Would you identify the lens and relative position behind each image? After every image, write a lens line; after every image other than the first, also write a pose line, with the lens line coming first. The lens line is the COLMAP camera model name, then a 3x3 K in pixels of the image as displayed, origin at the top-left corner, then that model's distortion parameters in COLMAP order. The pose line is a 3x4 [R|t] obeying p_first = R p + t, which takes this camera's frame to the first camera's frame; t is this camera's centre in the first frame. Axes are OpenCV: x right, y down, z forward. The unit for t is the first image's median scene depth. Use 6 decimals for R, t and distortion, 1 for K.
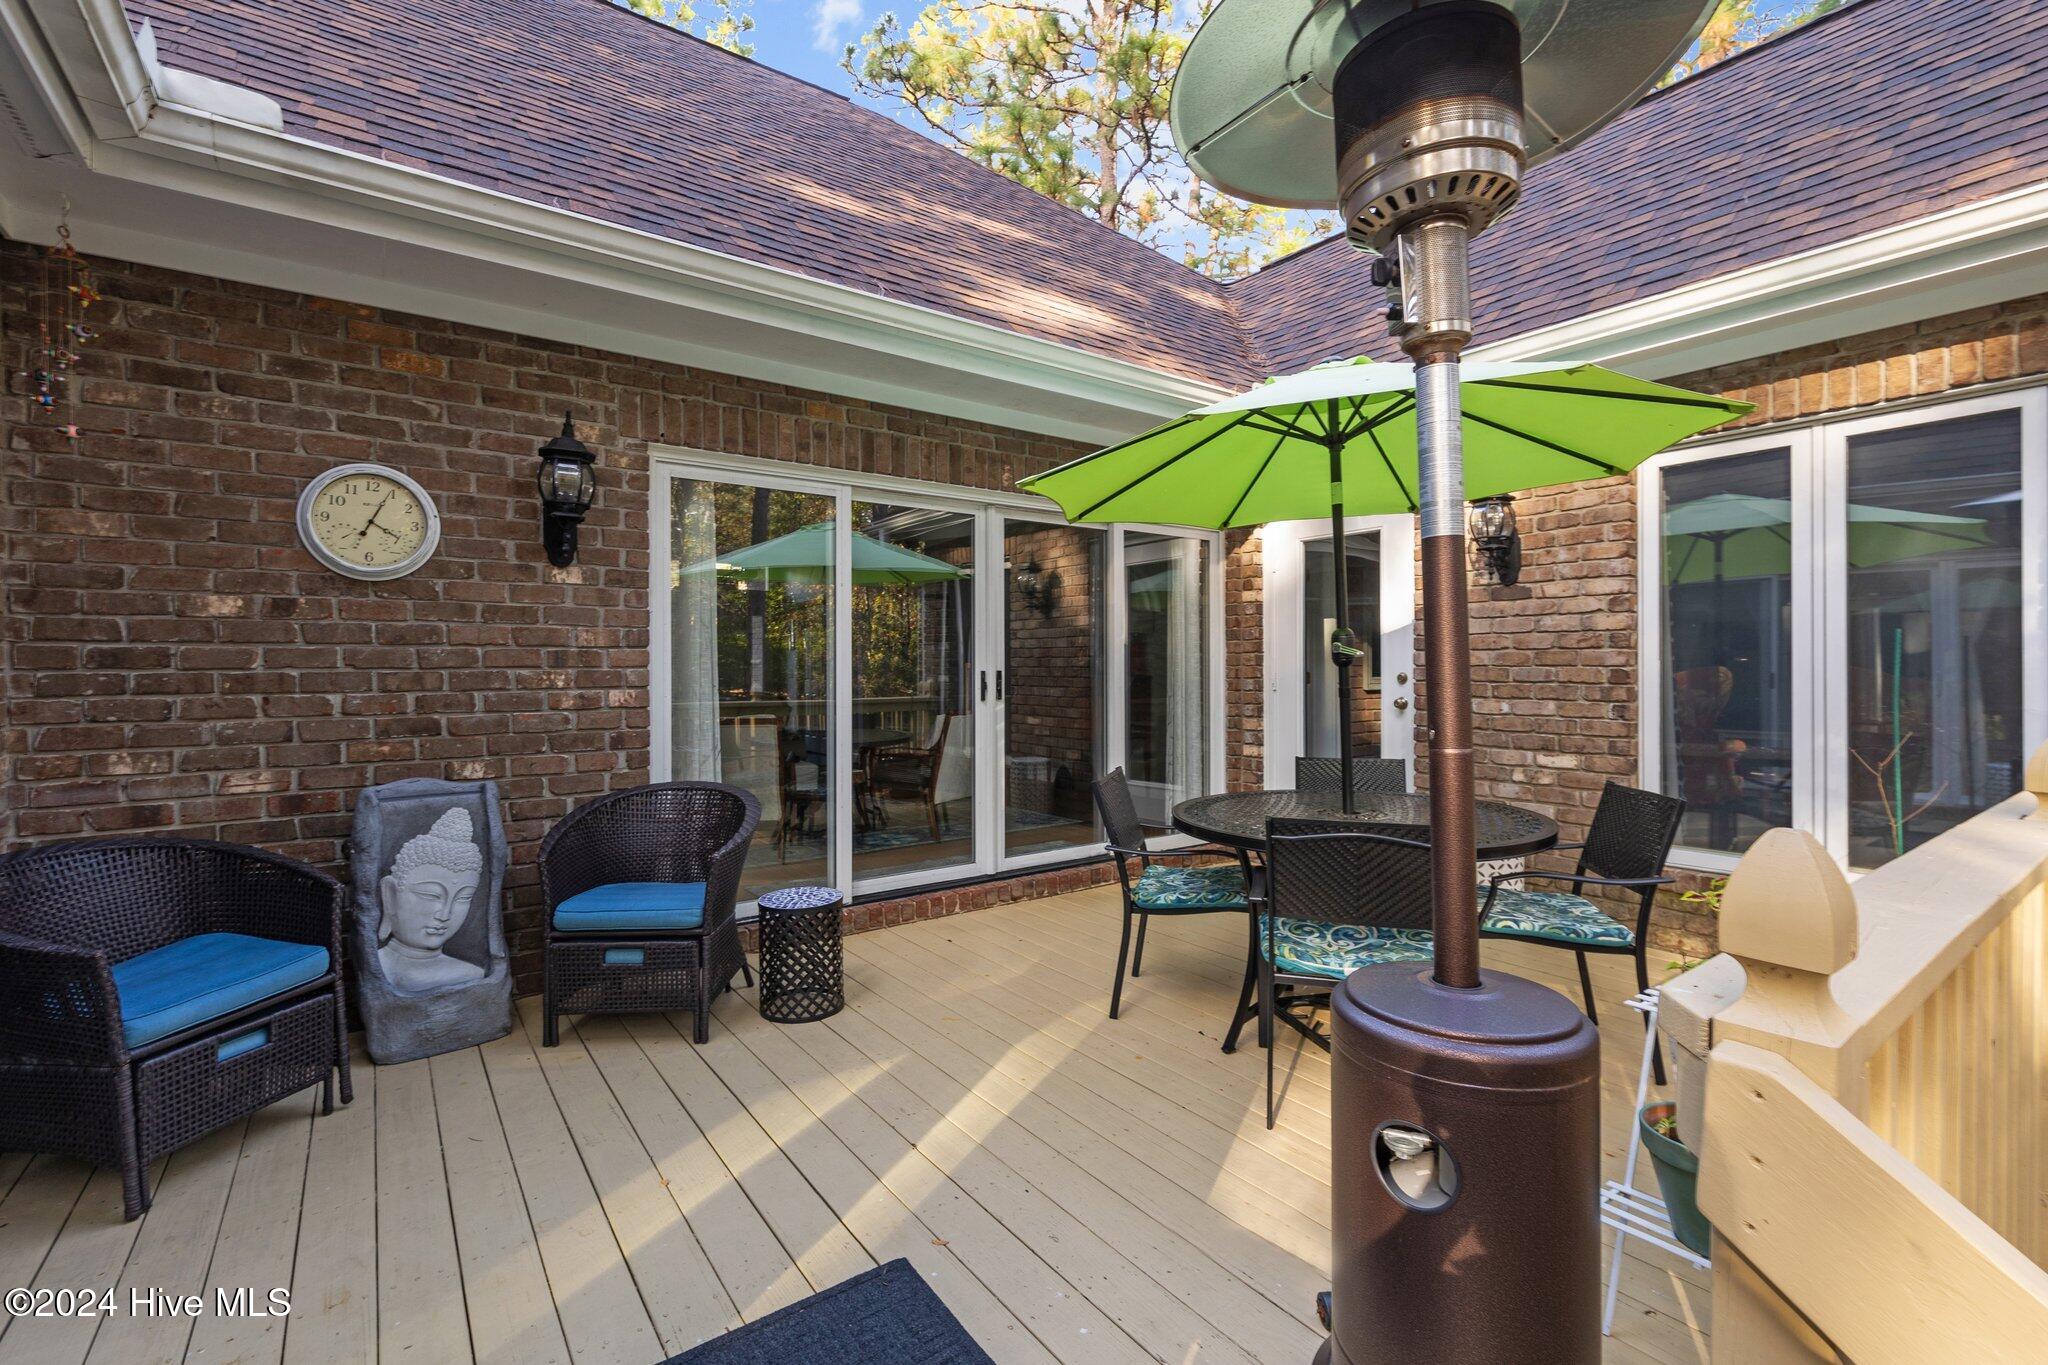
lens RADIAL K [[886.2, 0, 1011.5], [0, 886.2, 675.2], [0, 0, 1]] dist [0.002284, -0.000397]
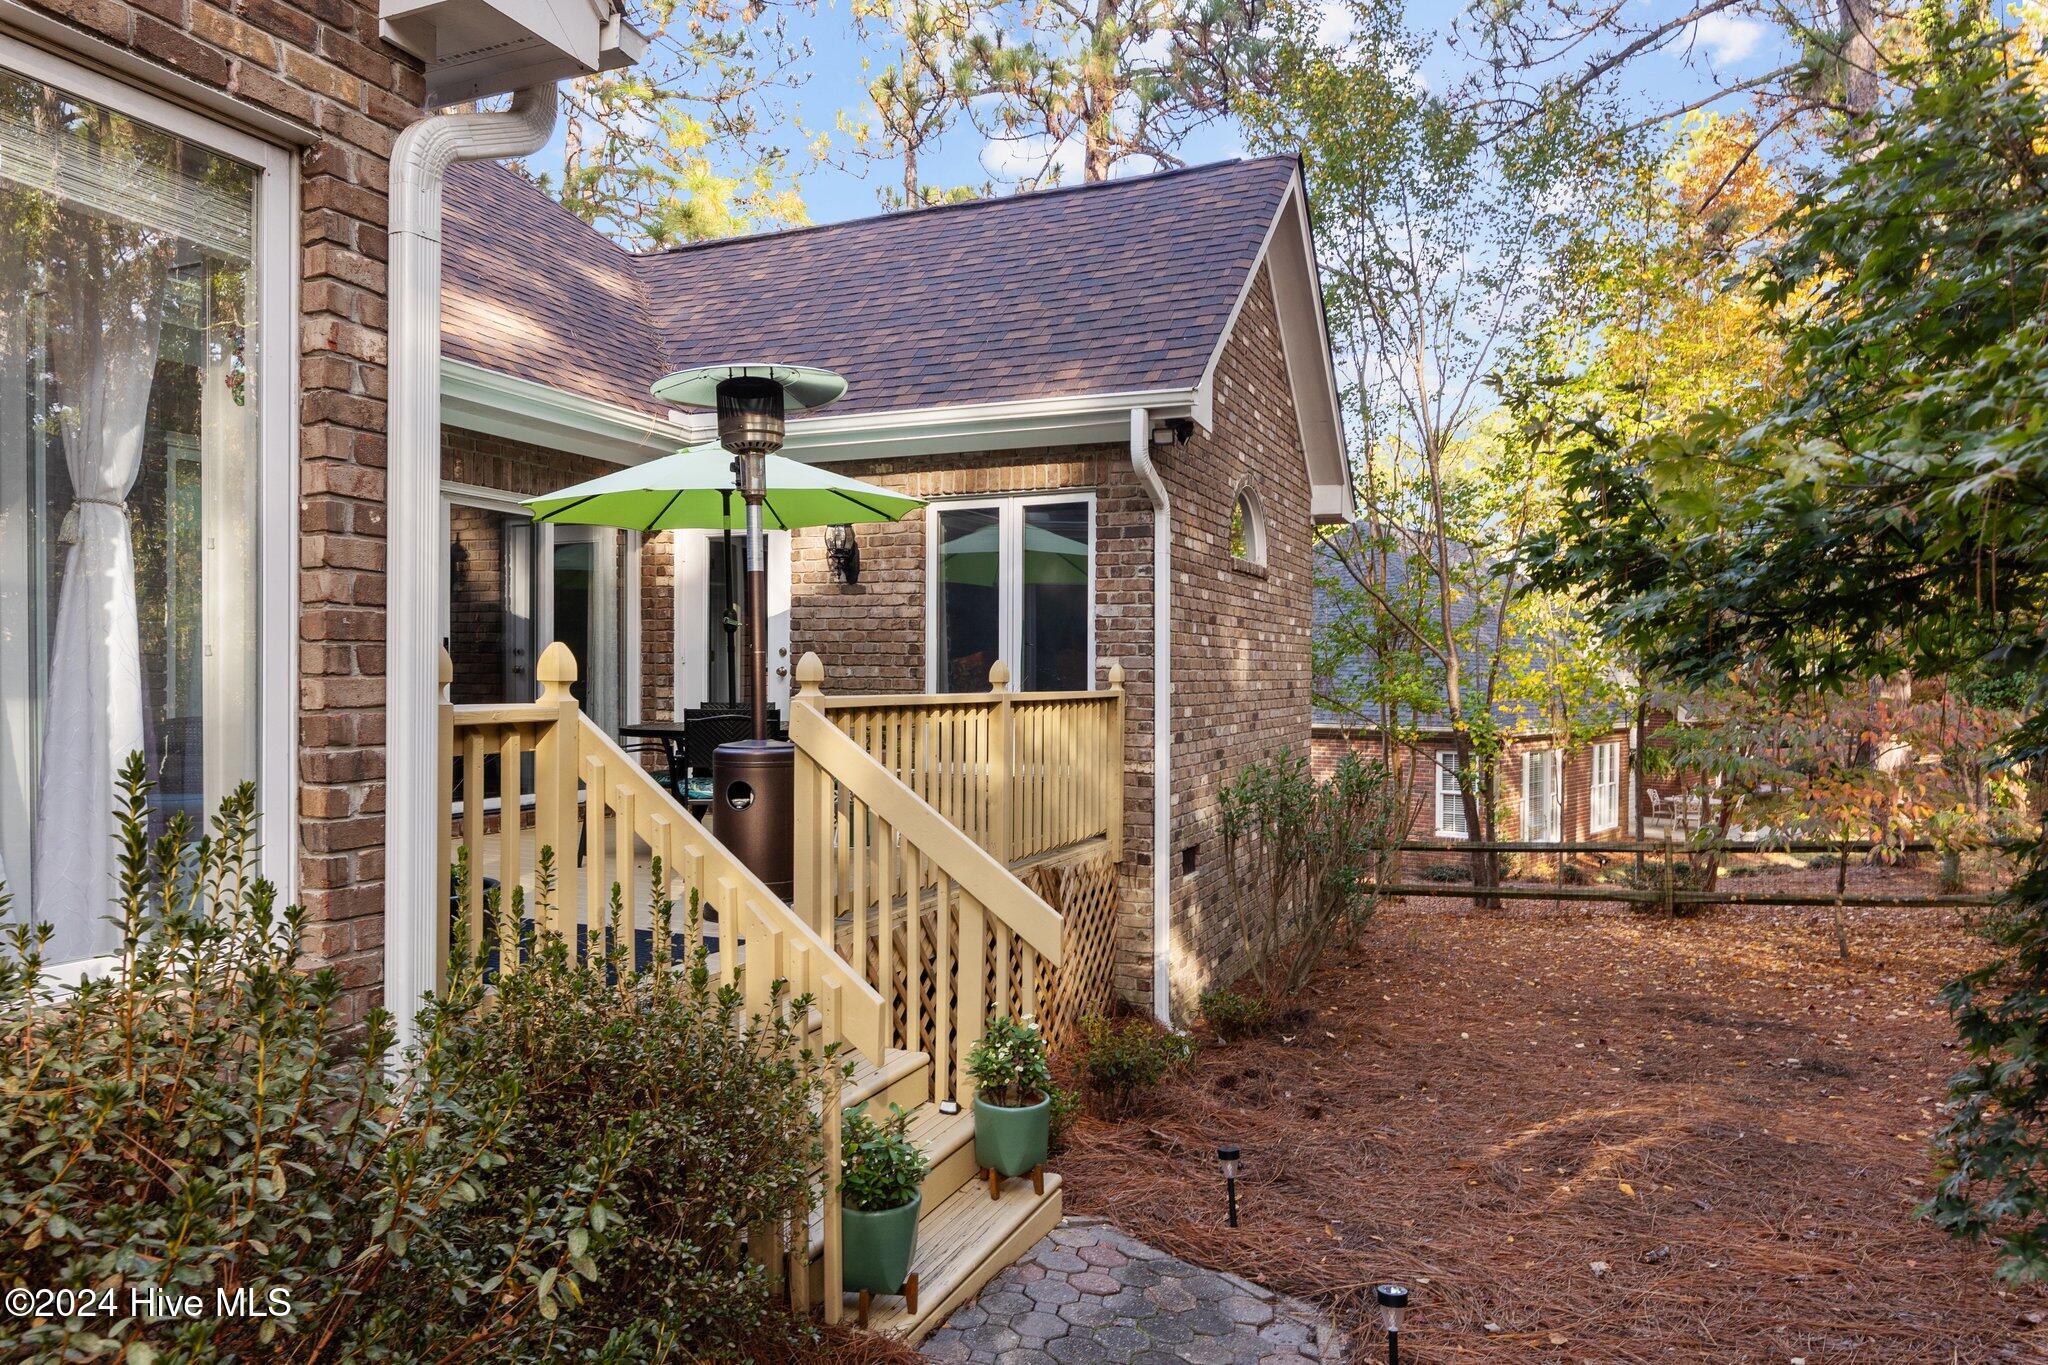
lens RADIAL K [[1310.9, 0, 1014.7], [0, 1310.9, 687.8], [0, 0, 1]] dist [0.002192, 0.000327]
pose [[0.855105, 0.005184, 0.518429, -0.308446], [-0.005469, 0.999985, -0.000979, 0.067308], [-0.518426, -0.001998, 0.855120, -0.962631]]
